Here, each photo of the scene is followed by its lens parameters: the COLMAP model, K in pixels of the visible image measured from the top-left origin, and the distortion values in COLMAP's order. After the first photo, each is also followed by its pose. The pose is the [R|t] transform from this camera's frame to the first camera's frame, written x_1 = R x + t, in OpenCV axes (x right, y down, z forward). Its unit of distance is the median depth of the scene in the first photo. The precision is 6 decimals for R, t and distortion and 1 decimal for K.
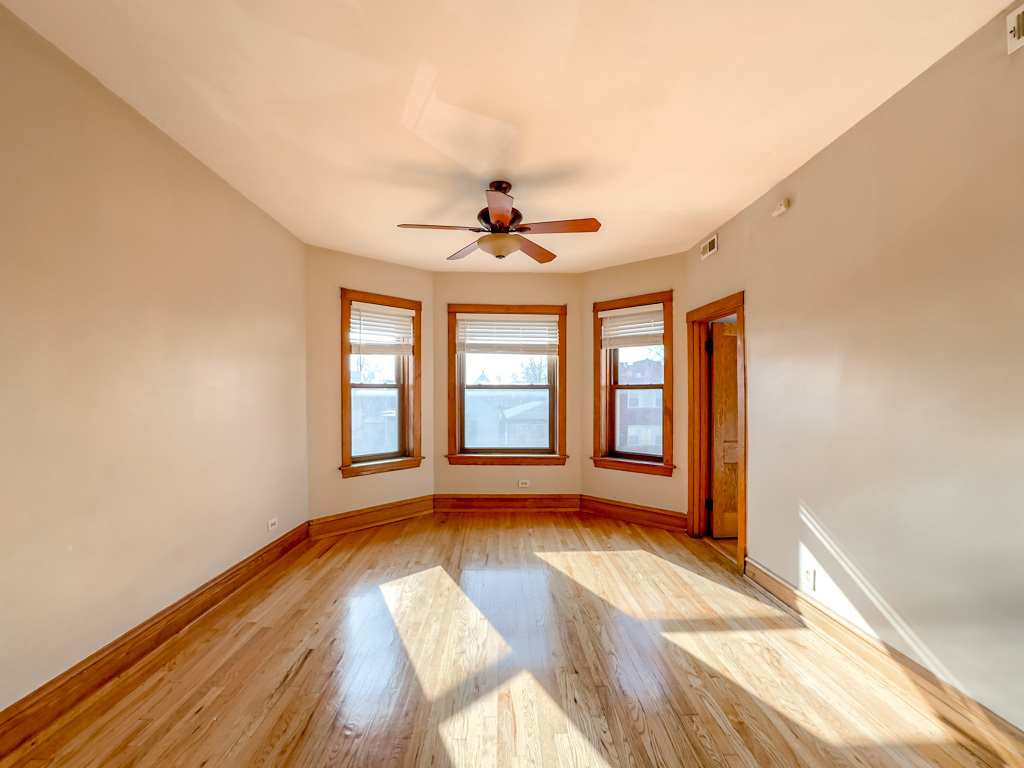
lens RADIAL K [[421.9, 0, 516.3], [0, 421.9, 399.1], [0, 0, 1]] dist [-0.022933, 0.009719]
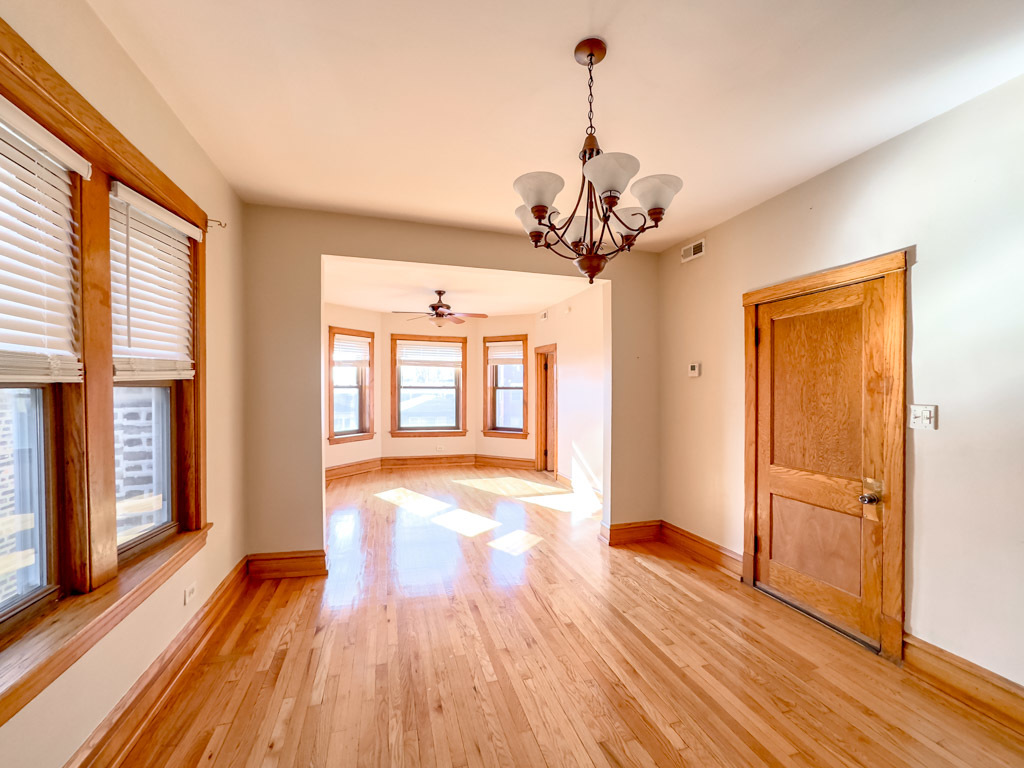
lens RADIAL K [[421.9, 0, 511.2], [0, 421.9, 391.5], [0, 0, 1]] dist [-0.022933, 0.009719]
pose [[0.966858, 0.002805, 0.255299, -0.132768], [-0.001592, 0.999986, -0.004956, -0.006985], [-0.255309, 0.004386, 0.966850, -0.625061]]
